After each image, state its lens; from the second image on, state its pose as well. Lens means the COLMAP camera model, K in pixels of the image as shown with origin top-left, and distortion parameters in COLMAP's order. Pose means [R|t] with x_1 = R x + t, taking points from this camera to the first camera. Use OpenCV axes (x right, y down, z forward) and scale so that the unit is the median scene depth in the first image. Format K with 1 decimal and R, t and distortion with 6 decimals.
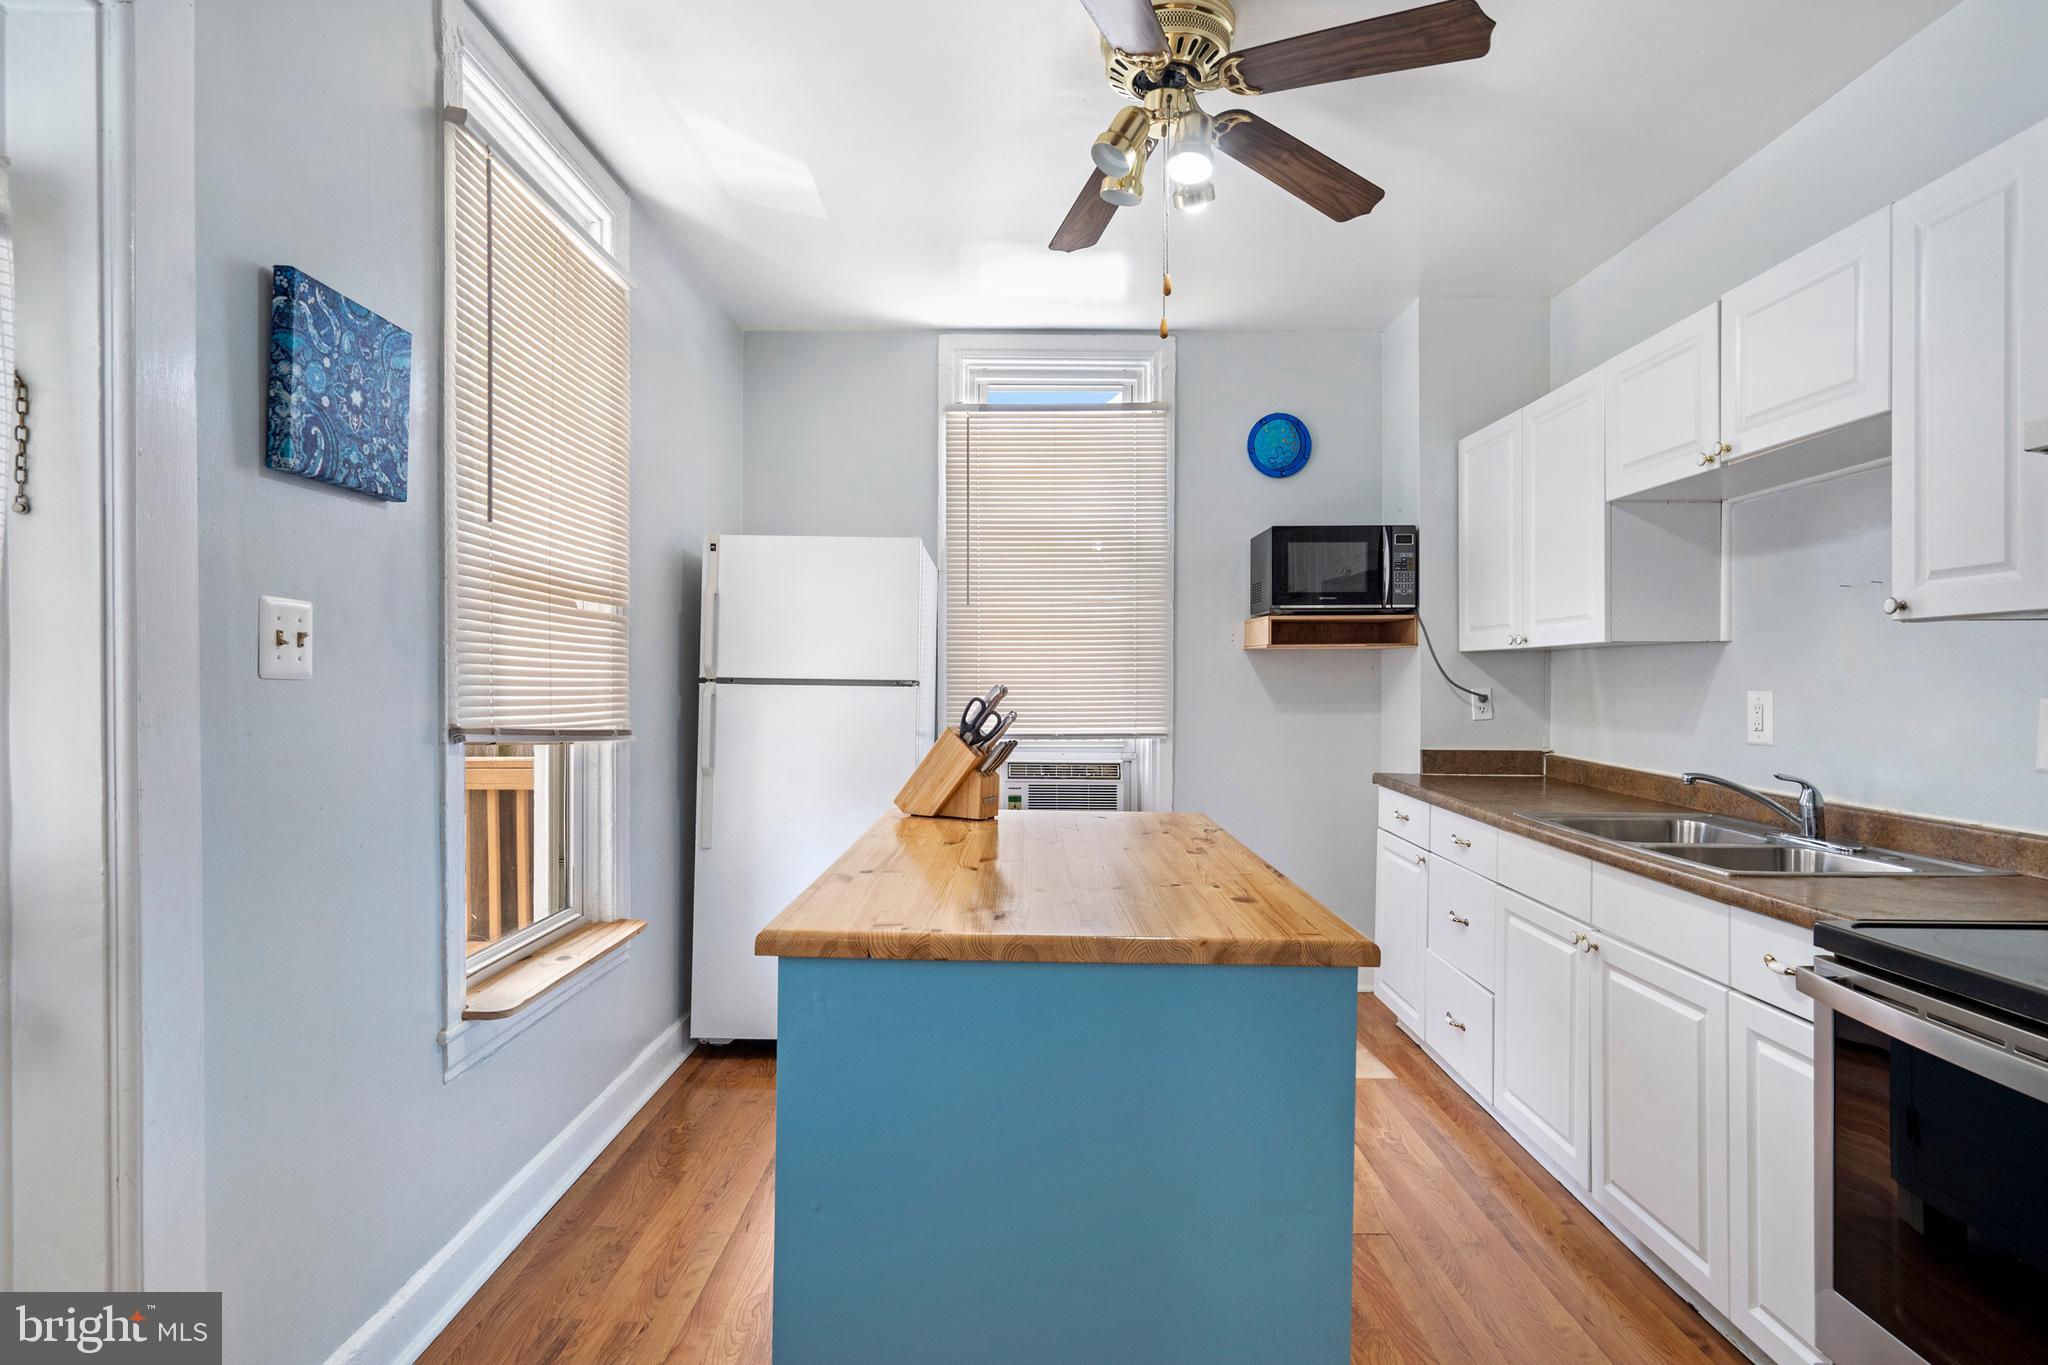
lens RADIAL K [[1028.2, 0, 1024.2], [0, 1028.2, 681.9], [0, 0, 1]] dist [-0.000996, 0.001683]
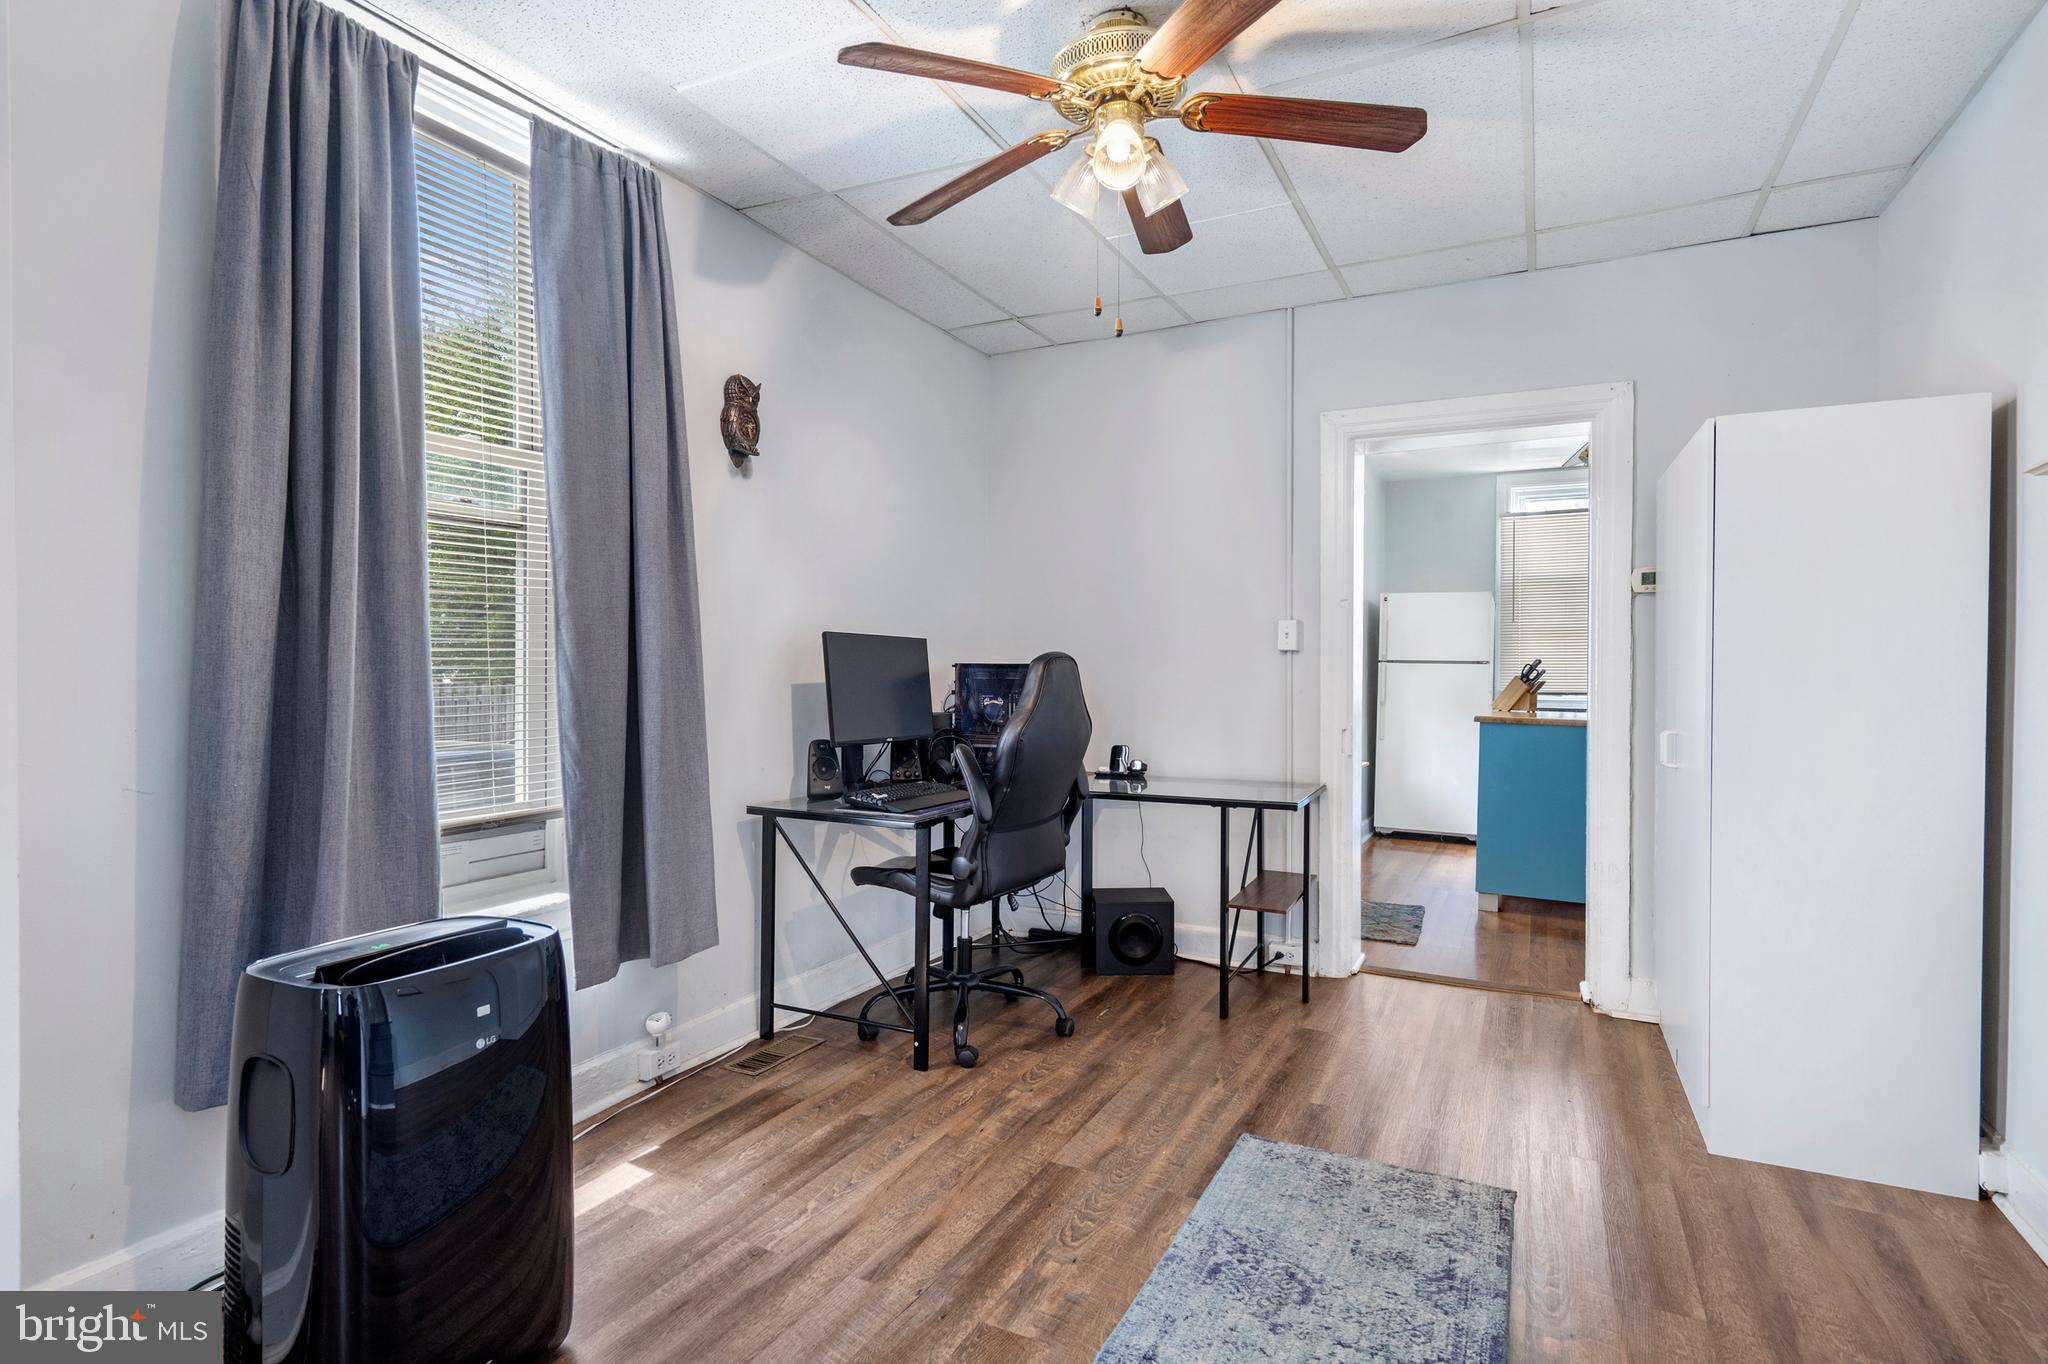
lens RADIAL K [[1028.2, 0, 1024.2], [0, 1028.2, 681.4], [0, 0, 1]] dist [-0.000996, 0.001683]
pose [[0.893318, 0.005232, -0.449395, -0.018963], [-0.005819, 0.999983, 0.000075, 0.076676], [0.449388, 0.002548, 0.893333, -2.165448]]
